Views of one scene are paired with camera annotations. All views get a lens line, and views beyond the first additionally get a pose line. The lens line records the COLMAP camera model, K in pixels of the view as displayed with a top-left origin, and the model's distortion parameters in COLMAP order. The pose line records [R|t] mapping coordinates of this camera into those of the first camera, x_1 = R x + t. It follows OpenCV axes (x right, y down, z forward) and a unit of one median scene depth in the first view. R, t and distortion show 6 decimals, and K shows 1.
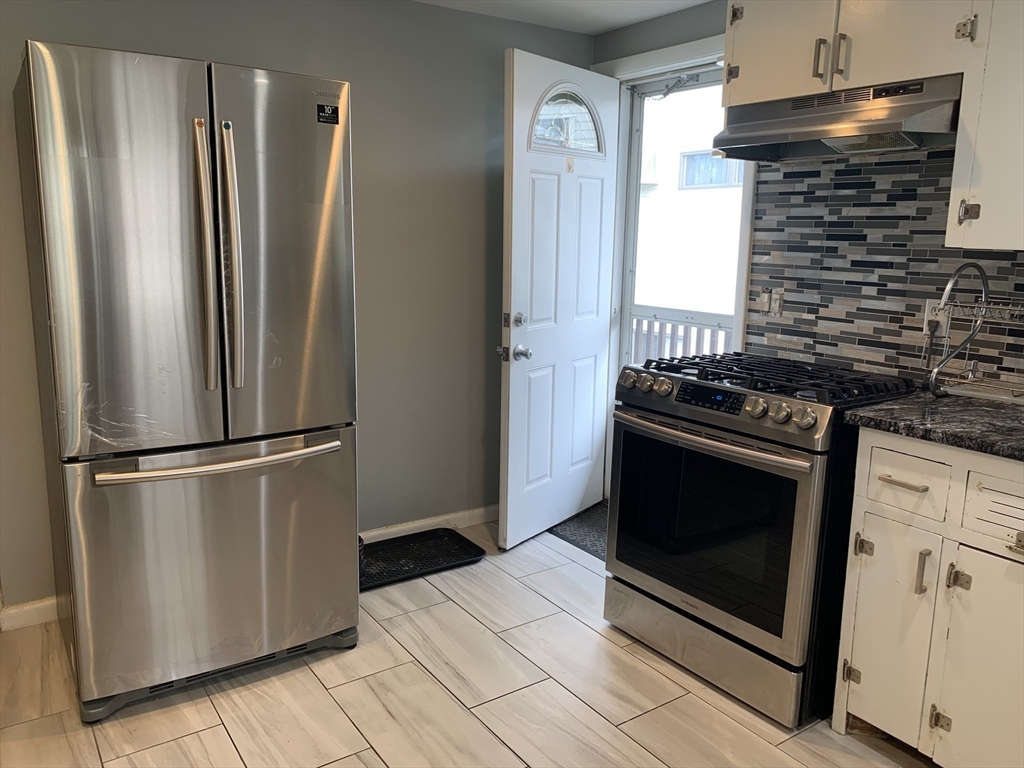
lens RADIAL K [[785.6, 0, 509.4], [0, 785.6, 378.0], [0, 0, 1]] dist [0.006149, -0.006610]
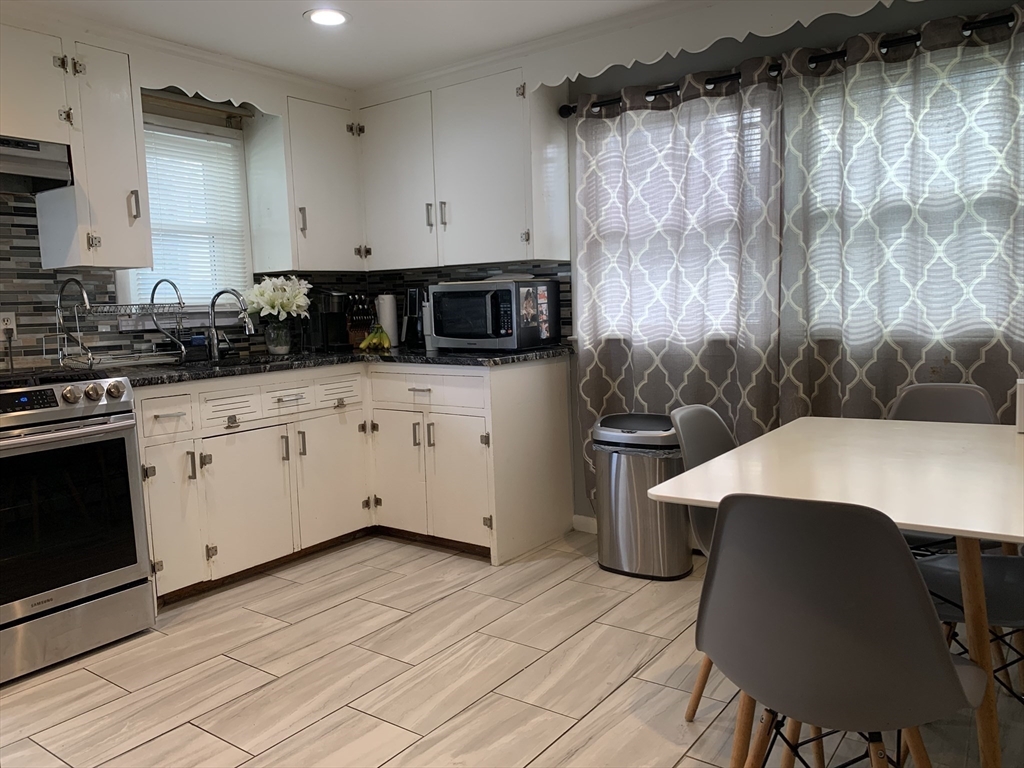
lens RADIAL K [[726.8, 0, 512.0], [0, 726.8, 384.0], [0, 0, 1]] dist [-0.028724, -0.003209]
pose [[-0.322433, -0.115750, 0.939489, -0.757306], [0.196060, 0.962807, 0.185911, -0.040575], [-0.926065, 0.244140, -0.287747, 0.574238]]
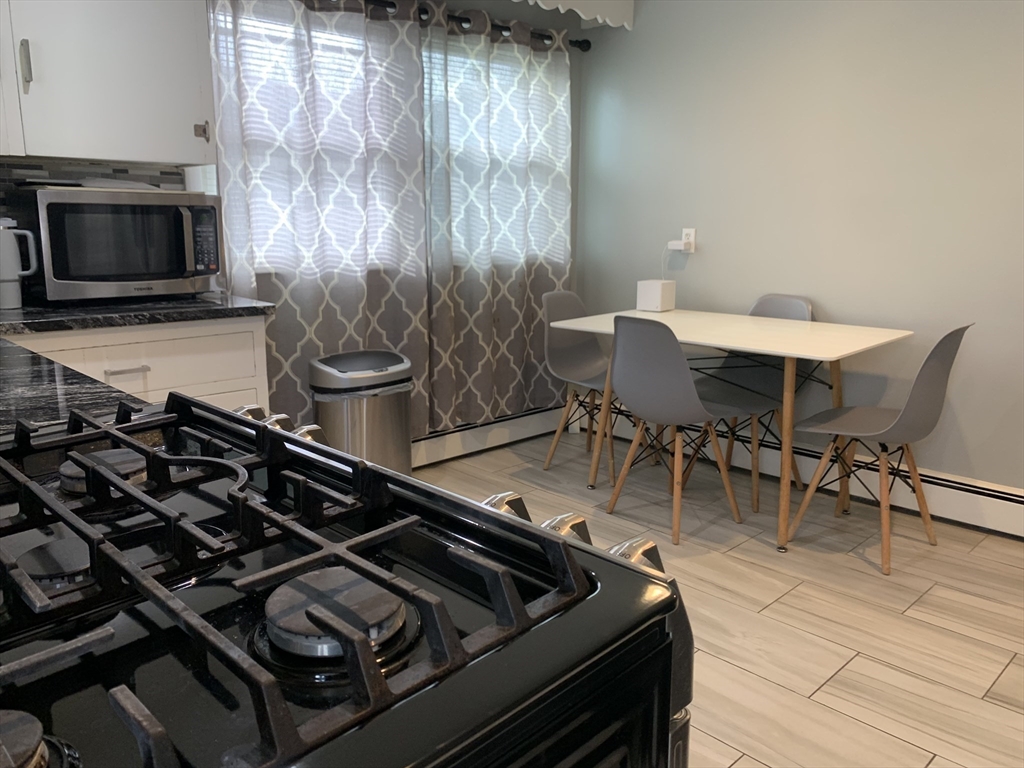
lens RADIAL K [[785.6, 0, 509.4], [0, 785.6, 378.0], [0, 0, 1]] dist [0.006149, -0.006610]
pose [[-0.990379, 0.000934, -0.138376, 0.299511], [-0.049930, 0.930203, 0.363633, -0.144419], [0.129058, 0.367044, -0.921207, 1.230603]]
